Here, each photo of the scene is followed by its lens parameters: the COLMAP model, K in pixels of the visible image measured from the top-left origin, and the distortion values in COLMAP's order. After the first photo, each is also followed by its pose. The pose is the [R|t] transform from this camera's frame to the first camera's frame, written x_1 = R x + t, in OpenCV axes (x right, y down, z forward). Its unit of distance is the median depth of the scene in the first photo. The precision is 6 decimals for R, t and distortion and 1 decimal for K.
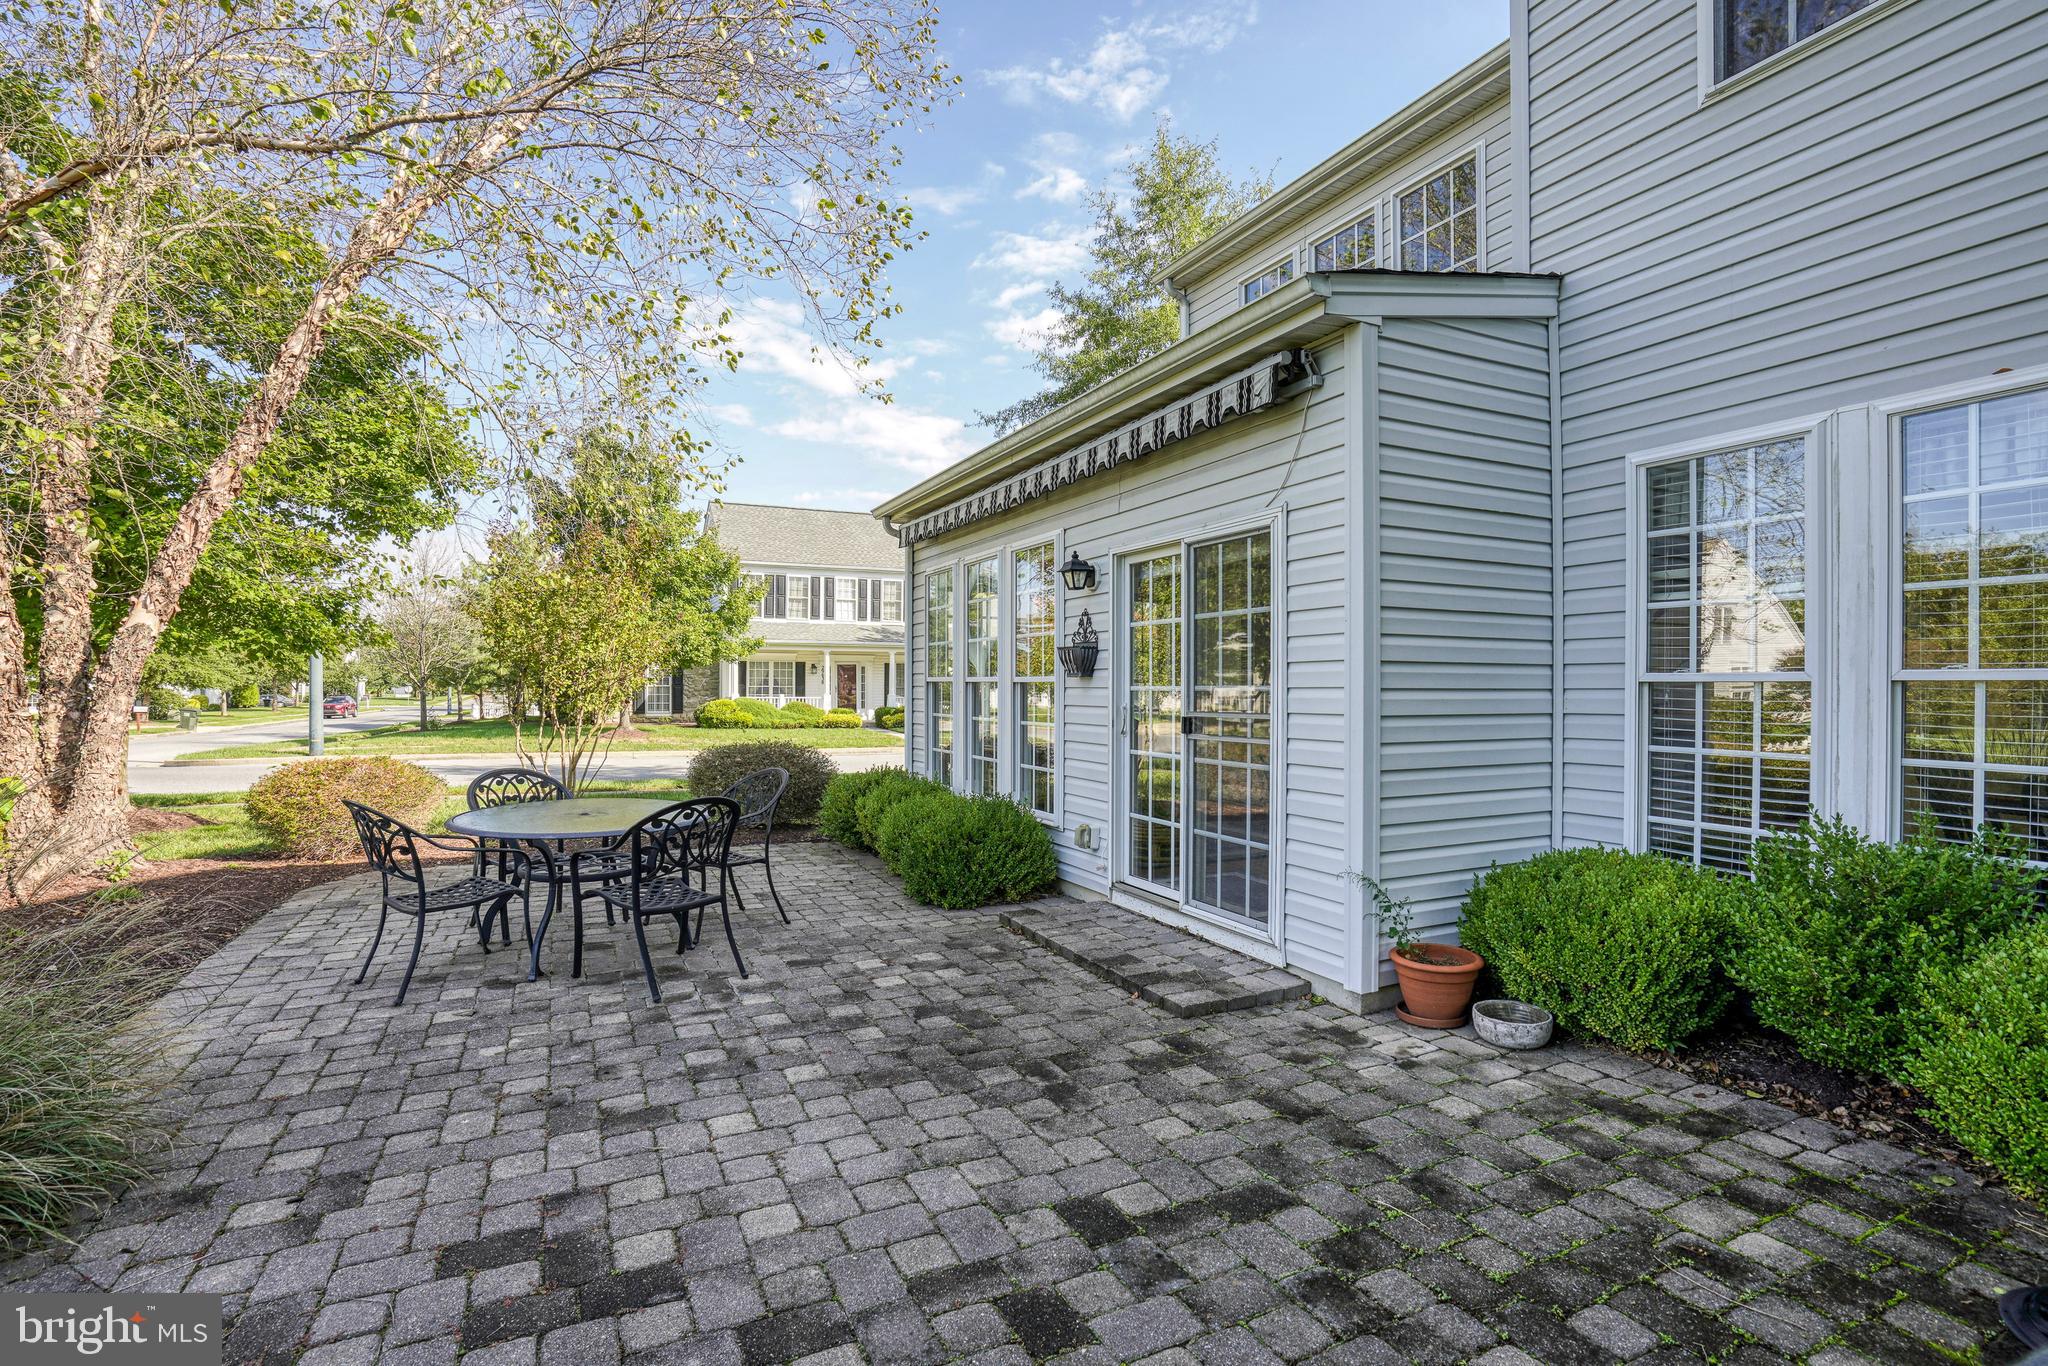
lens RADIAL K [[985.4, 0, 1041.5], [0, 985.4, 686.2], [0, 0, 1]] dist [-0.004078, -0.000119]
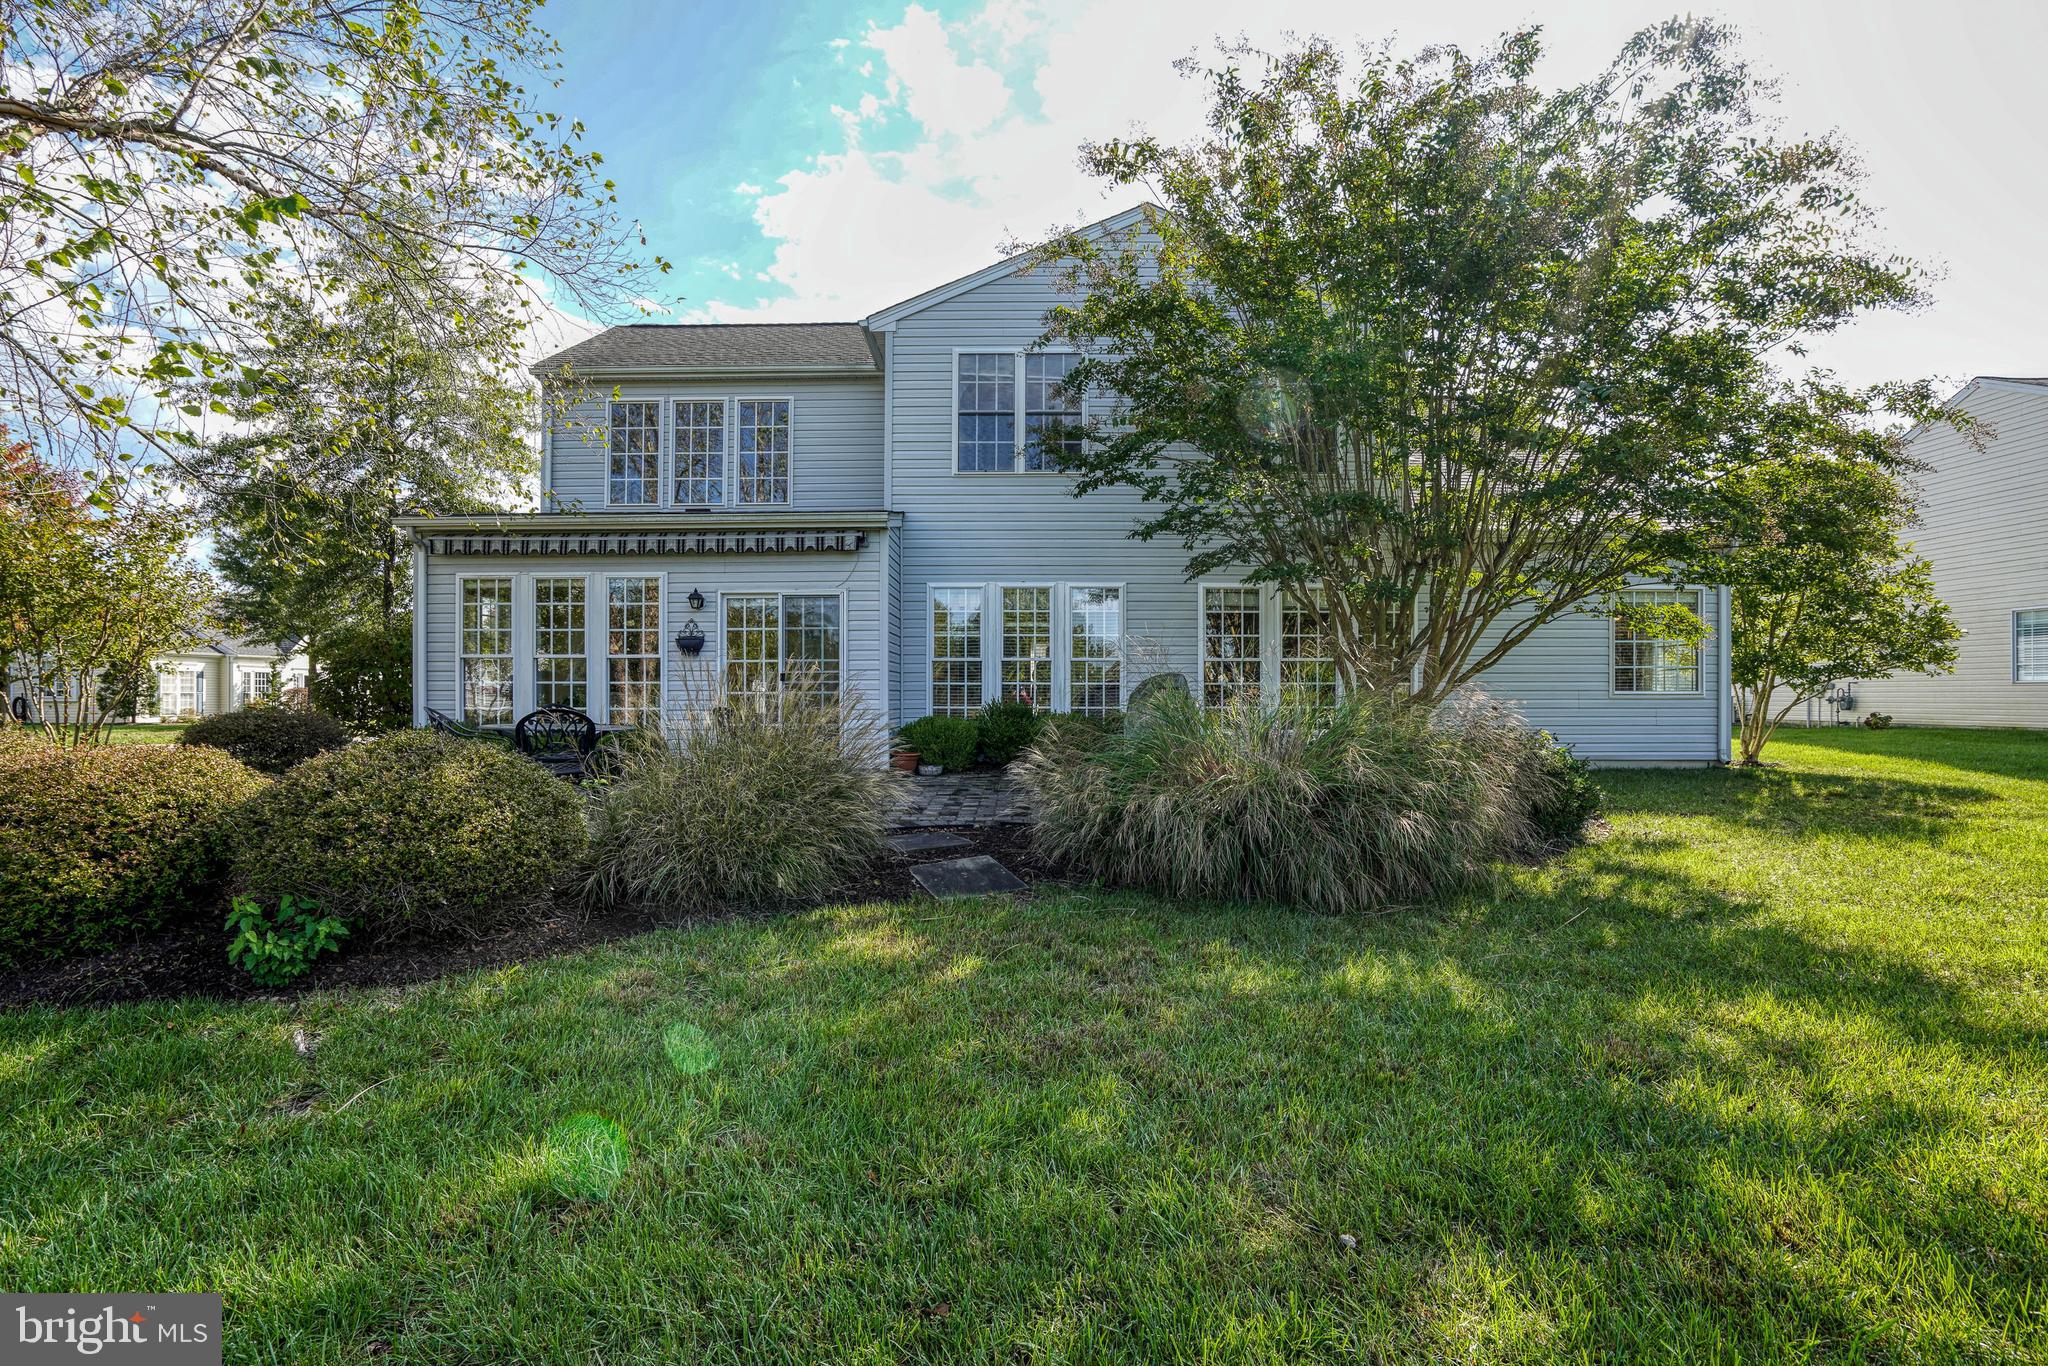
lens RADIAL K [[985.4, 0, 1026.4], [0, 985.4, 682.9], [0, 0, 1]] dist [-0.004078, -0.000119]
pose [[0.417019, -0.009613, 0.908847, -0.248696], [0.003611, 0.999954, 0.008920, 0.005098], [-0.908890, -0.000439, 0.417035, -0.062124]]
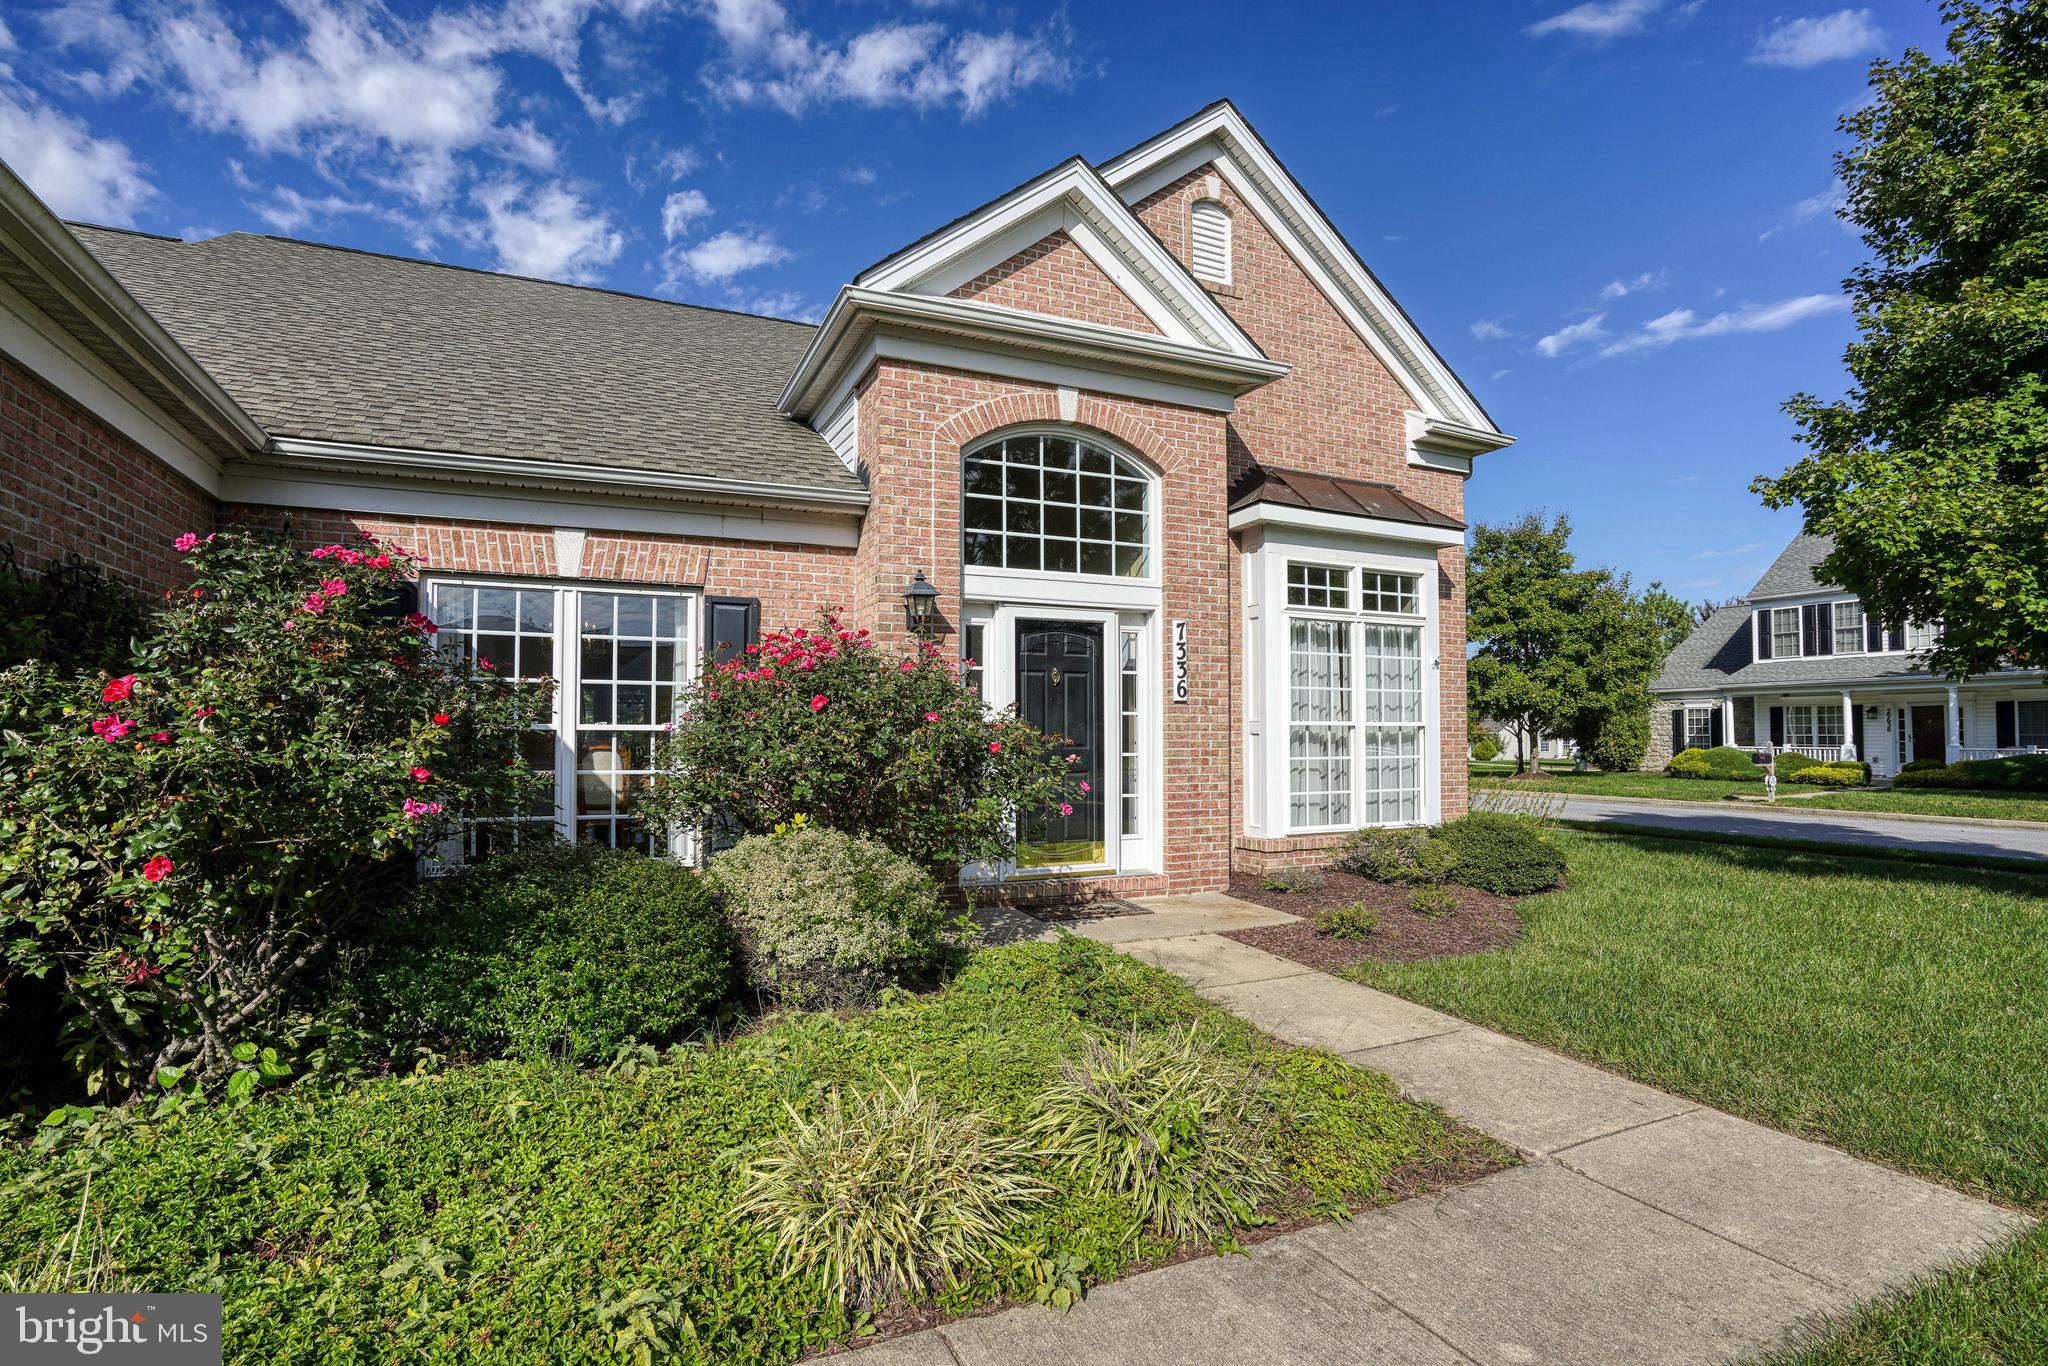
lens RADIAL K [[985.4, 0, 1025.6], [0, 985.4, 691.3], [0, 0, 1]] dist [-0.004078, -0.000119]
pose [[-0.019679, -0.050584, -0.998526, 0.599698], [0.001596, 0.998716, -0.050625, 0.004181], [0.999805, -0.002590, -0.019573, 0.323845]]
